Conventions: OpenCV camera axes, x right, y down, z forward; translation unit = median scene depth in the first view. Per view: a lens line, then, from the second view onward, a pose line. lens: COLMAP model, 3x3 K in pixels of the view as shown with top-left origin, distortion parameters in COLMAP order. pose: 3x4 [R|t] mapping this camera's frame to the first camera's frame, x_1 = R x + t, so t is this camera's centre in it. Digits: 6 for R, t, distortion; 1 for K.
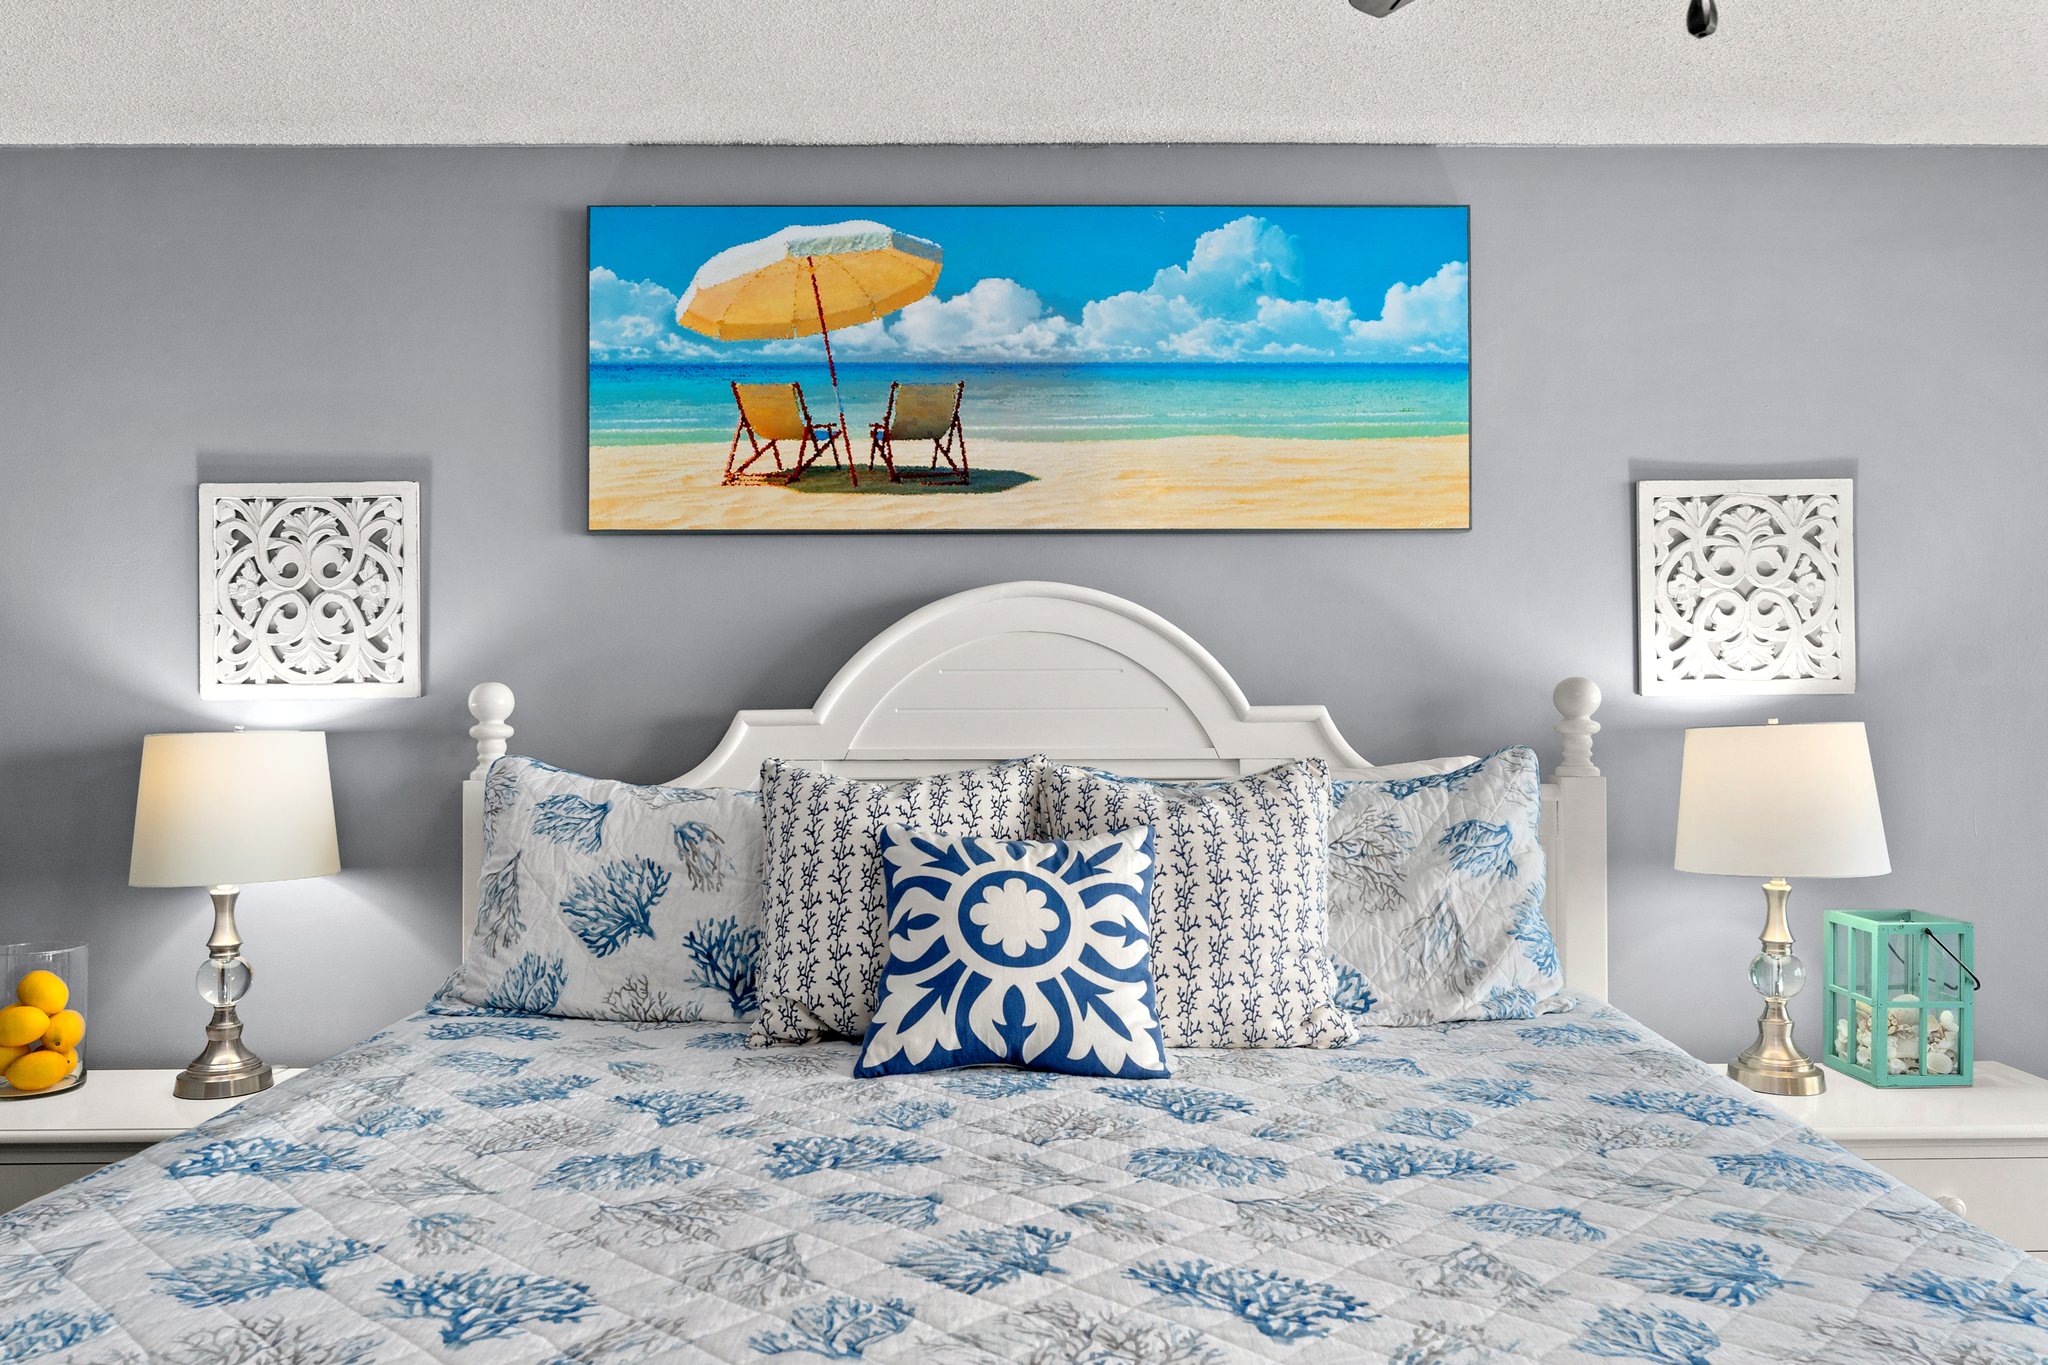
lens RADIAL K [[1498.2, 0, 1024.0], [0, 1498.2, 682.5], [0, 0, 1]] dist [0.000962, 0.000909]
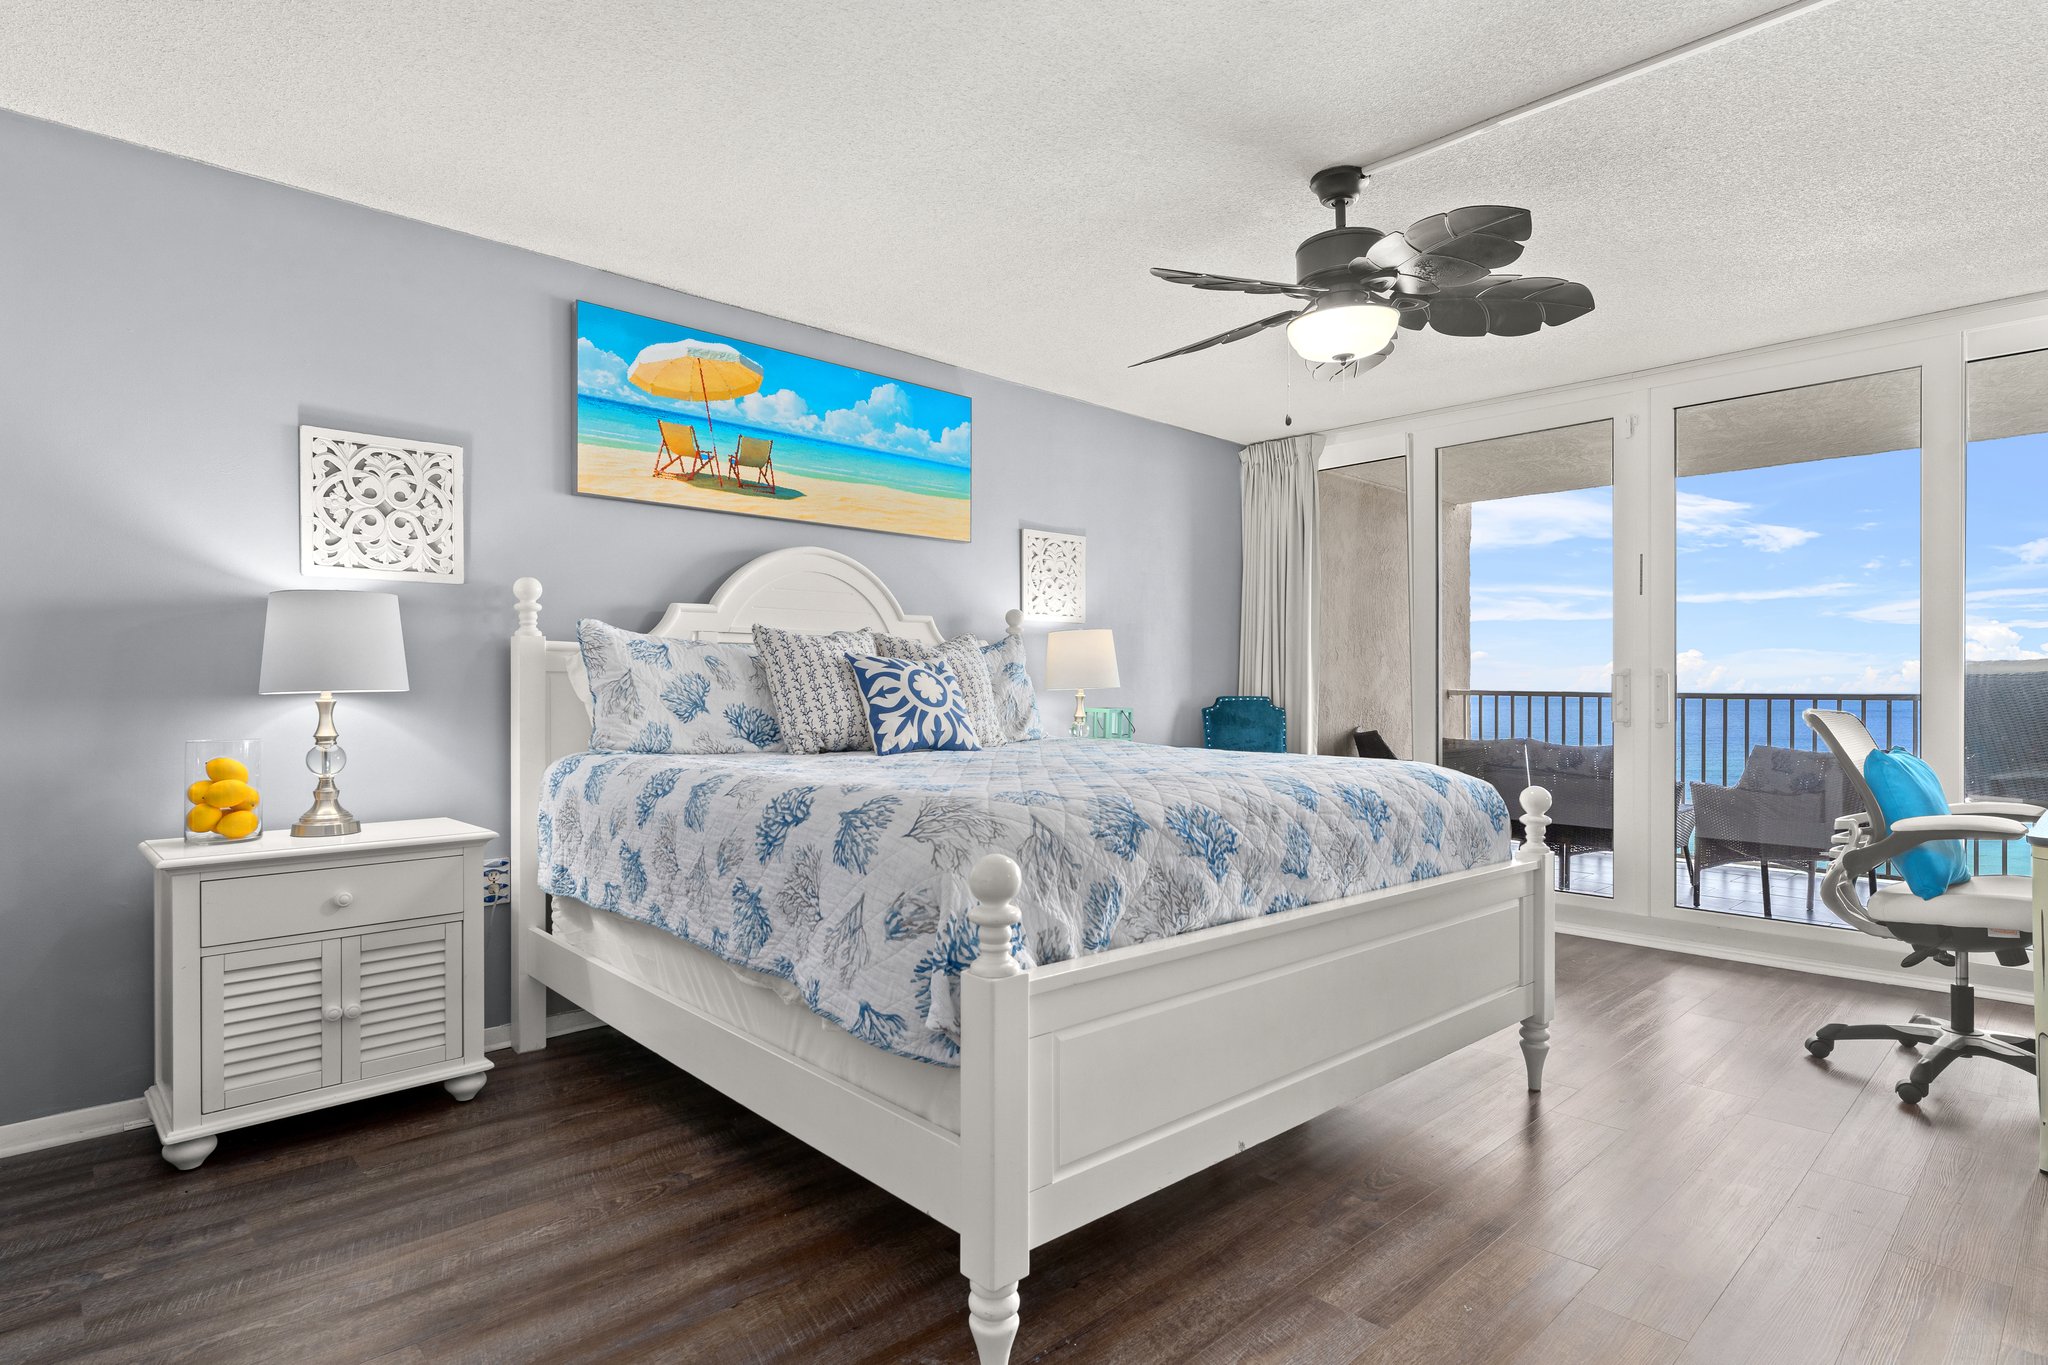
lens RADIAL K [[1075.5, 0, 1024.0], [0, 1075.5, 682.5], [0, 0, 1]] dist [0.000420, 0.000136]
pose [[0.724649, 0.007035, 0.689082, -0.758406], [-0.017315, 0.999818, 0.008000, 0.094712], [-0.688900, -0.017729, 0.724639, -0.233019]]
